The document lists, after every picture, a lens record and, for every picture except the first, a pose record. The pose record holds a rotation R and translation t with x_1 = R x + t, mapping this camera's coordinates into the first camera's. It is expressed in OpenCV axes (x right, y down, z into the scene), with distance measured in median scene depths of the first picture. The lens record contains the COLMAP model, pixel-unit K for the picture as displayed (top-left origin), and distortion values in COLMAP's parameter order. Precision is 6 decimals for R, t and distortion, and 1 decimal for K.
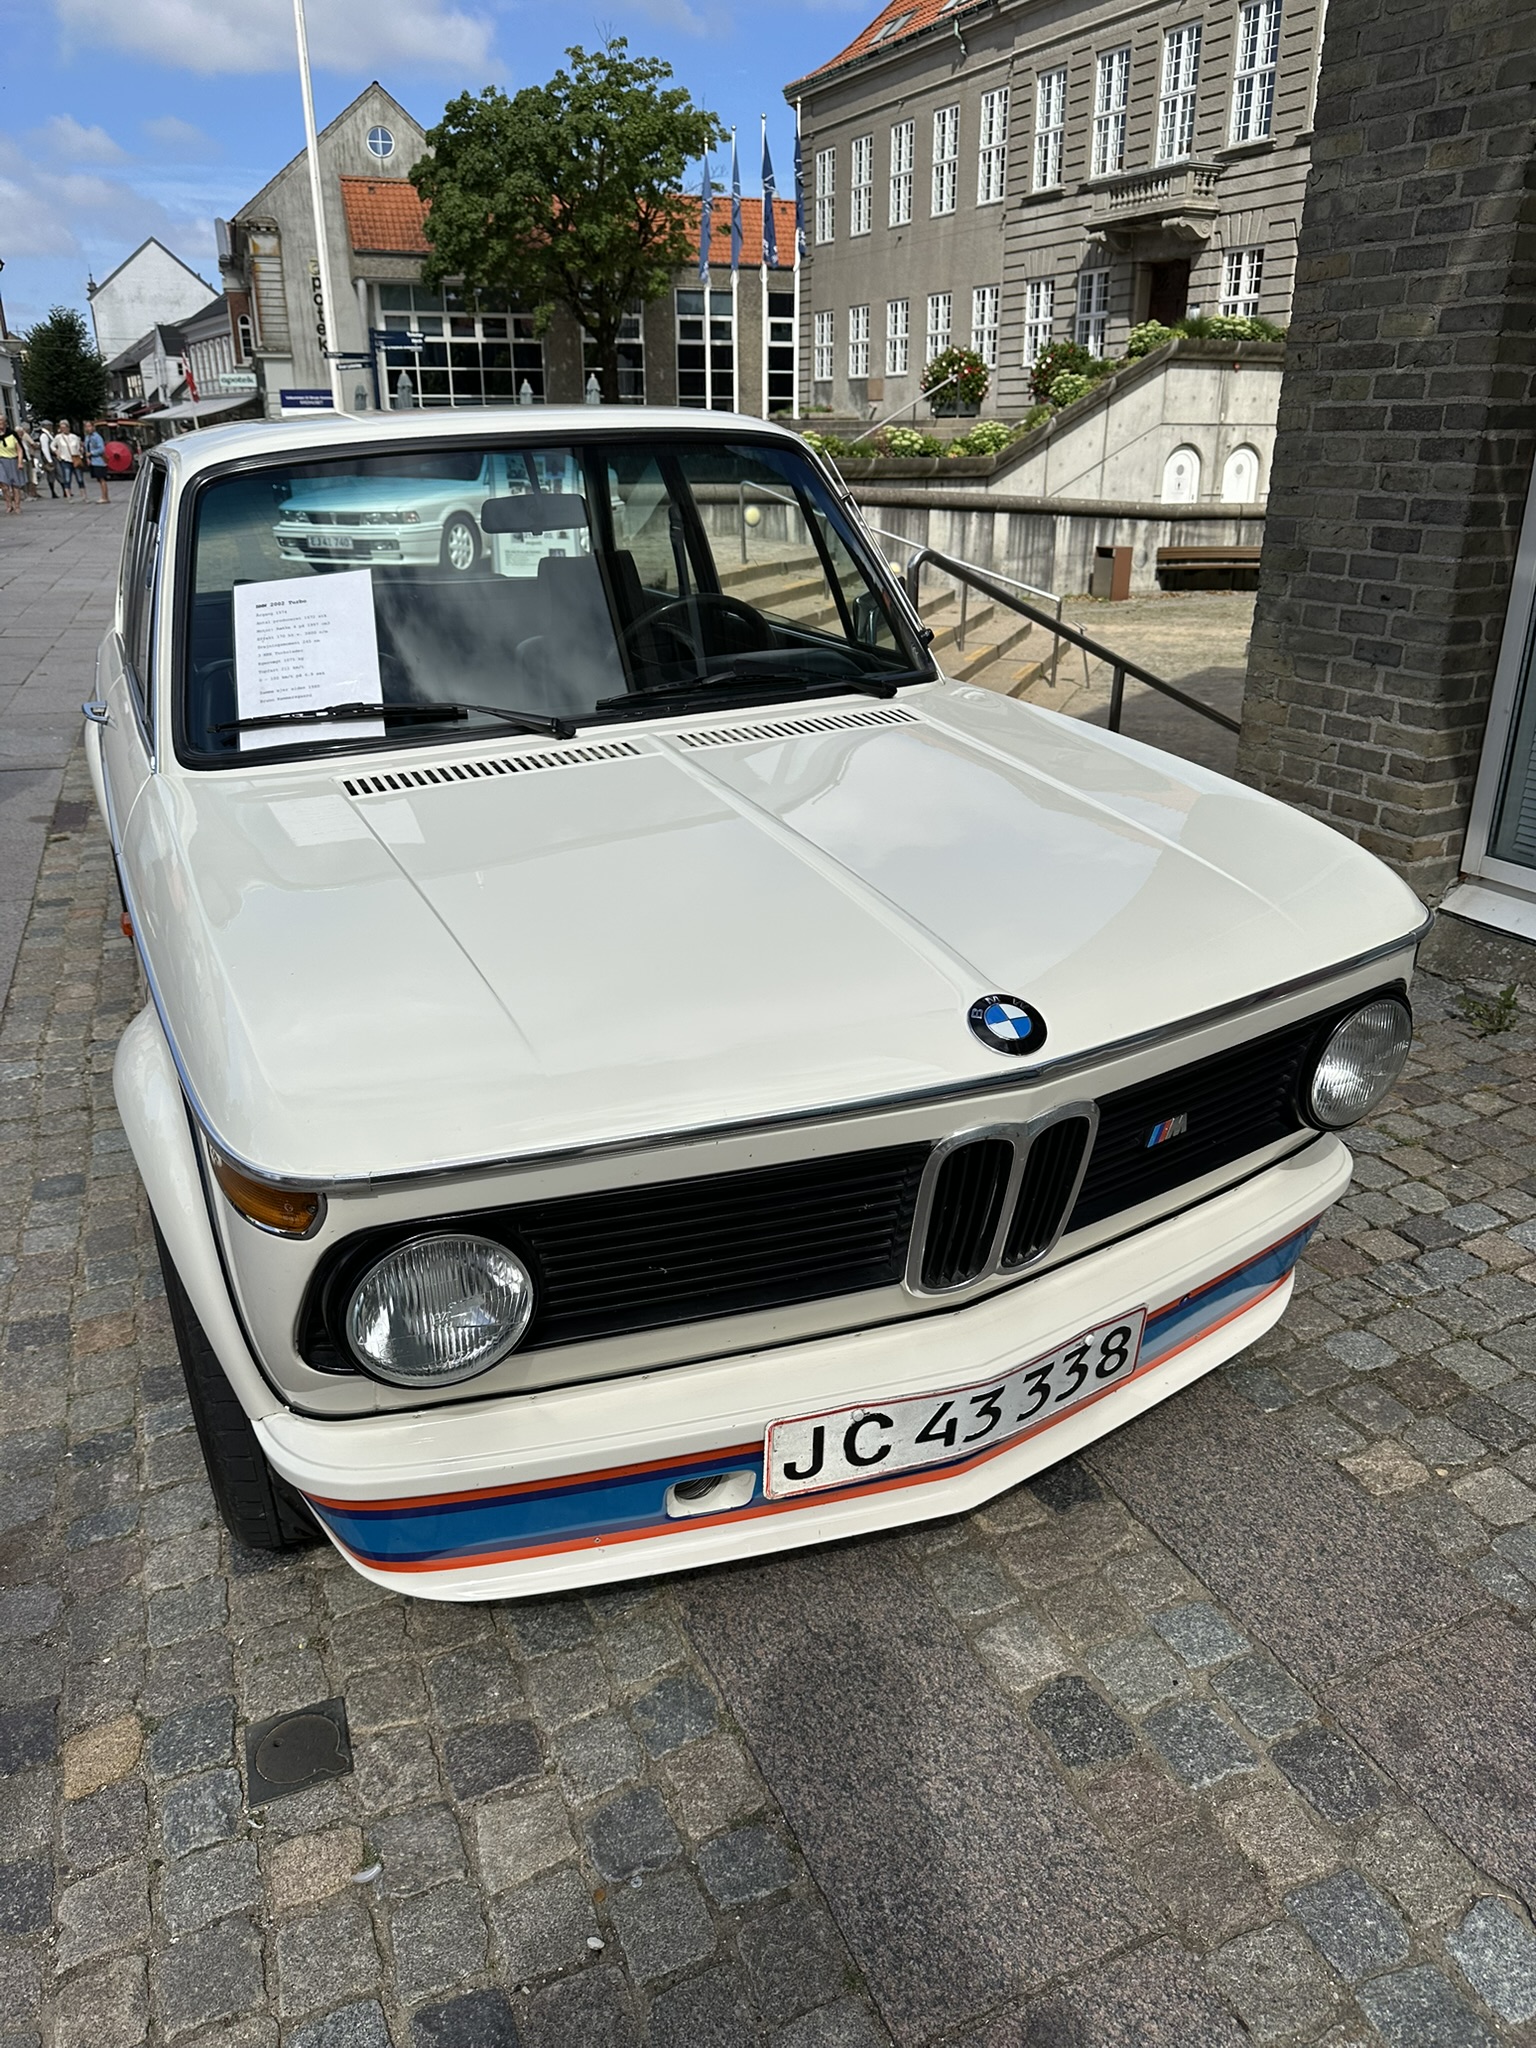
lens RADIAL K [[1428.5, 0, 779.8], [0, 1428.5, 1025.3], [0, 0, 1]] dist [0.026326, -0.006945]
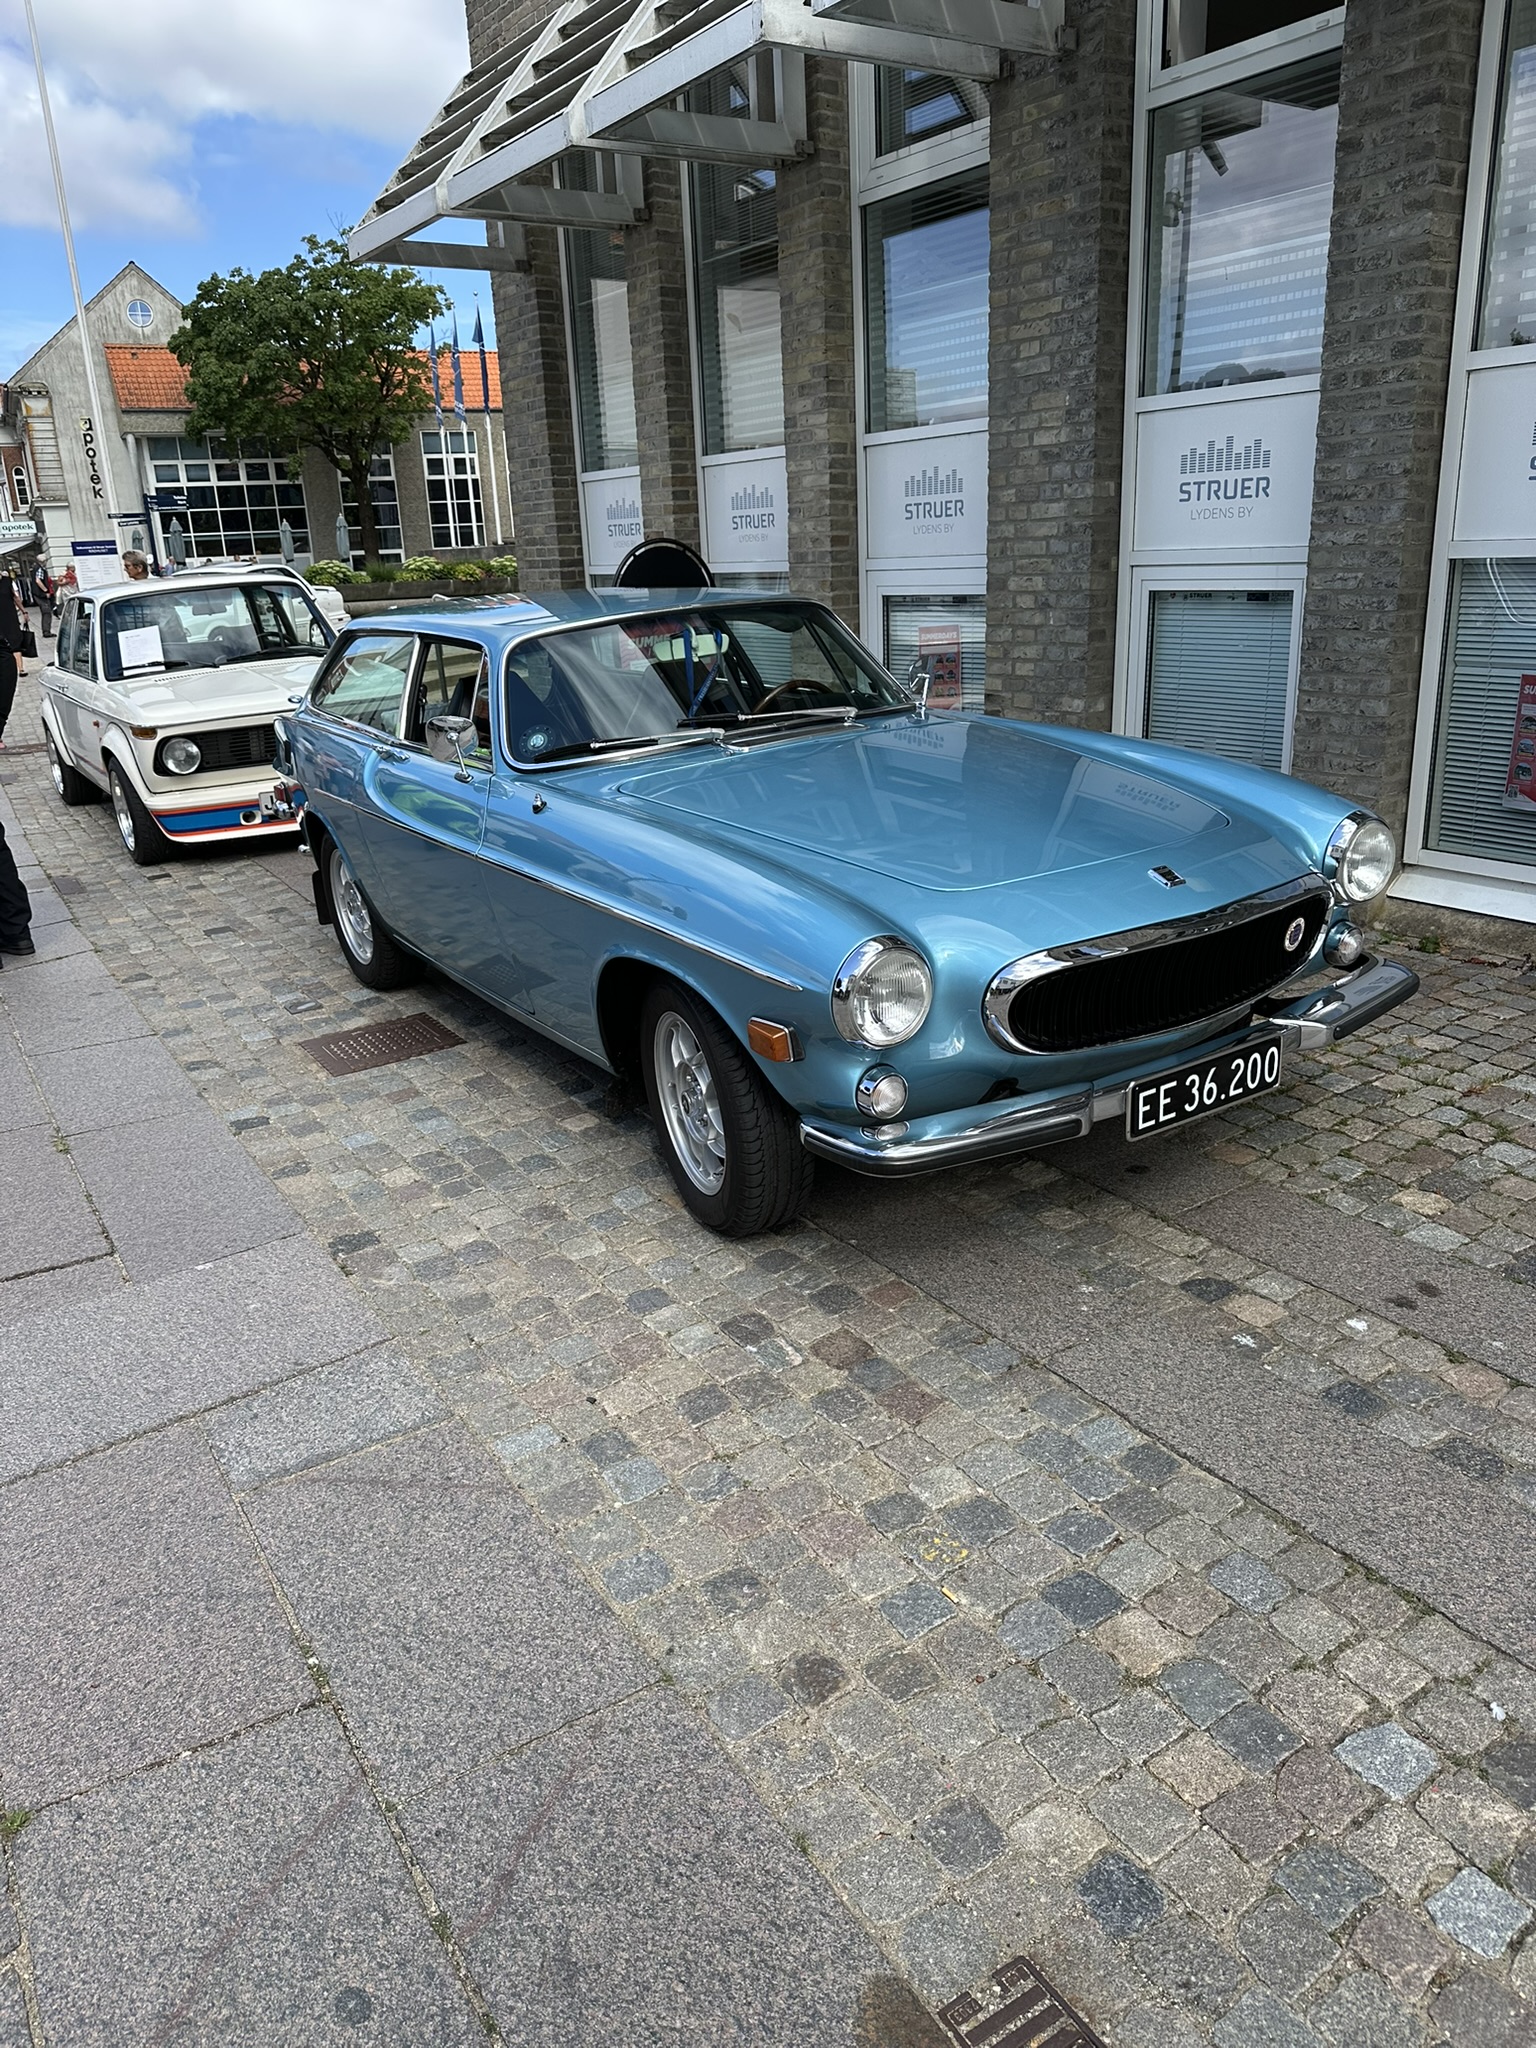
lens RADIAL K [[1428.5, 0, 750.0], [0, 1428.5, 1037.2], [0, 0, 1]] dist [0.026326, -0.006945]
pose [[0.991567, -0.080675, 0.101419, 0.034653], [0.086545, 0.994736, -0.054873, 0.048327], [-0.096458, 0.063188, 0.993329, -0.124654]]
